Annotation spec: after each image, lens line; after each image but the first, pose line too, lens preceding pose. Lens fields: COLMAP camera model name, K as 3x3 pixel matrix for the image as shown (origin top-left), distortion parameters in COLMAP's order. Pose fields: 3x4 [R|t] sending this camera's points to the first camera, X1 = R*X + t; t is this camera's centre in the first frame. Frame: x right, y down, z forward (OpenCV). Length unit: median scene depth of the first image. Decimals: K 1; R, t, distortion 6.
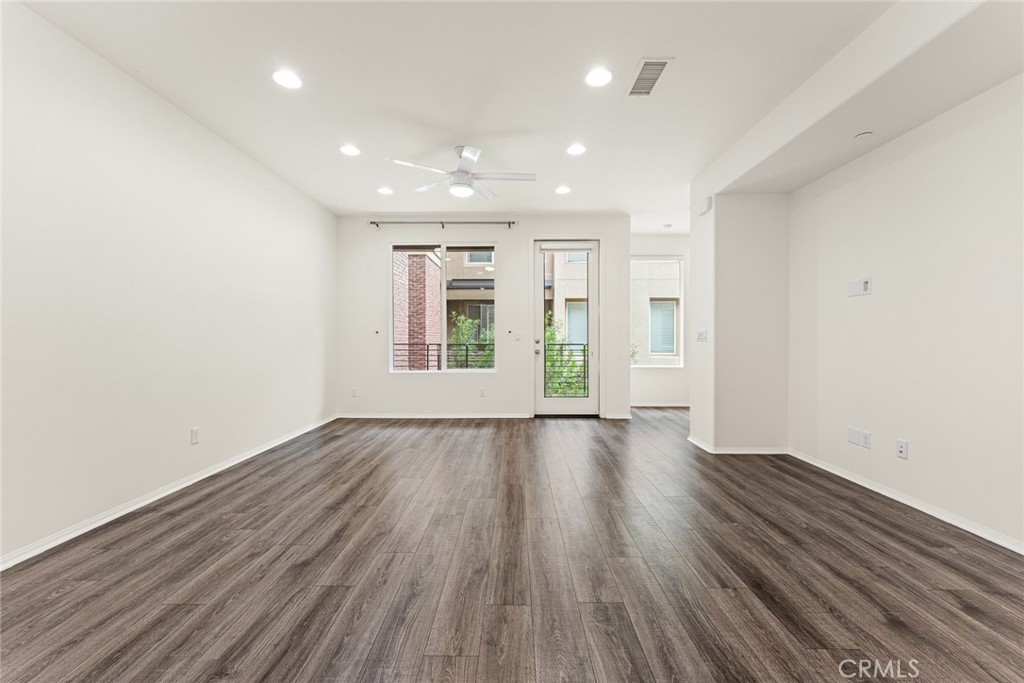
lens RADIAL K [[418.1, 0, 512.4], [0, 418.1, 339.2], [0, 0, 1]] dist [-0.001489, 0.000822]
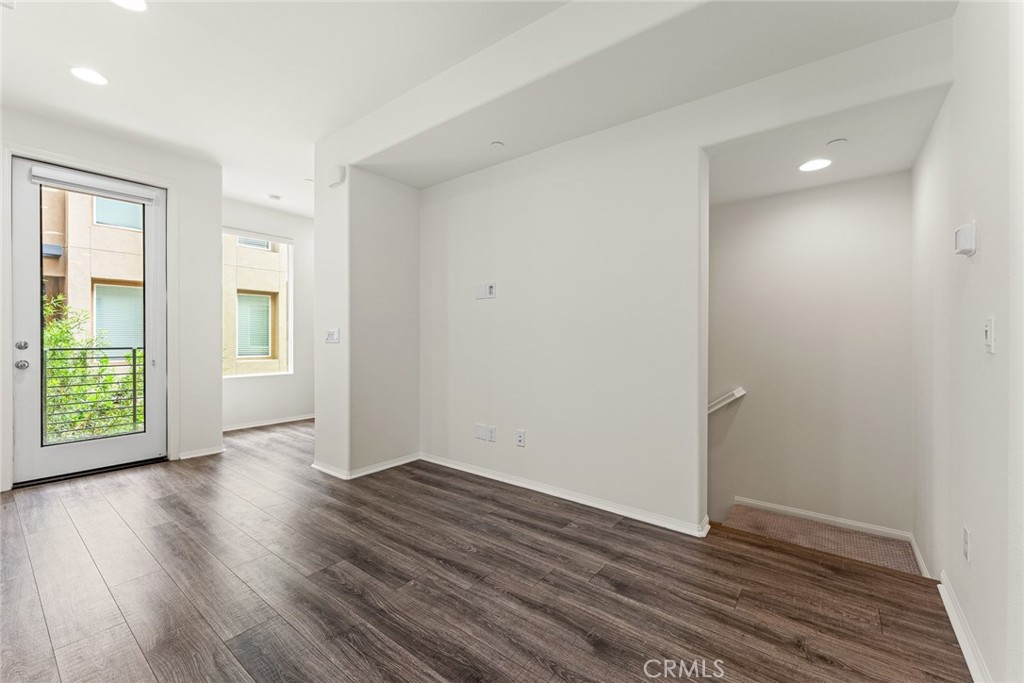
lens RADIAL K [[418.1, 0, 512.0], [0, 418.1, 336.8], [0, 0, 1]] dist [-0.001489, 0.000822]
pose [[0.608382, 0.000836, 0.793644, 0.026161], [0.002572, 0.999992, -0.003025, -0.003855], [-0.793640, 0.003882, 0.608375, 0.268838]]
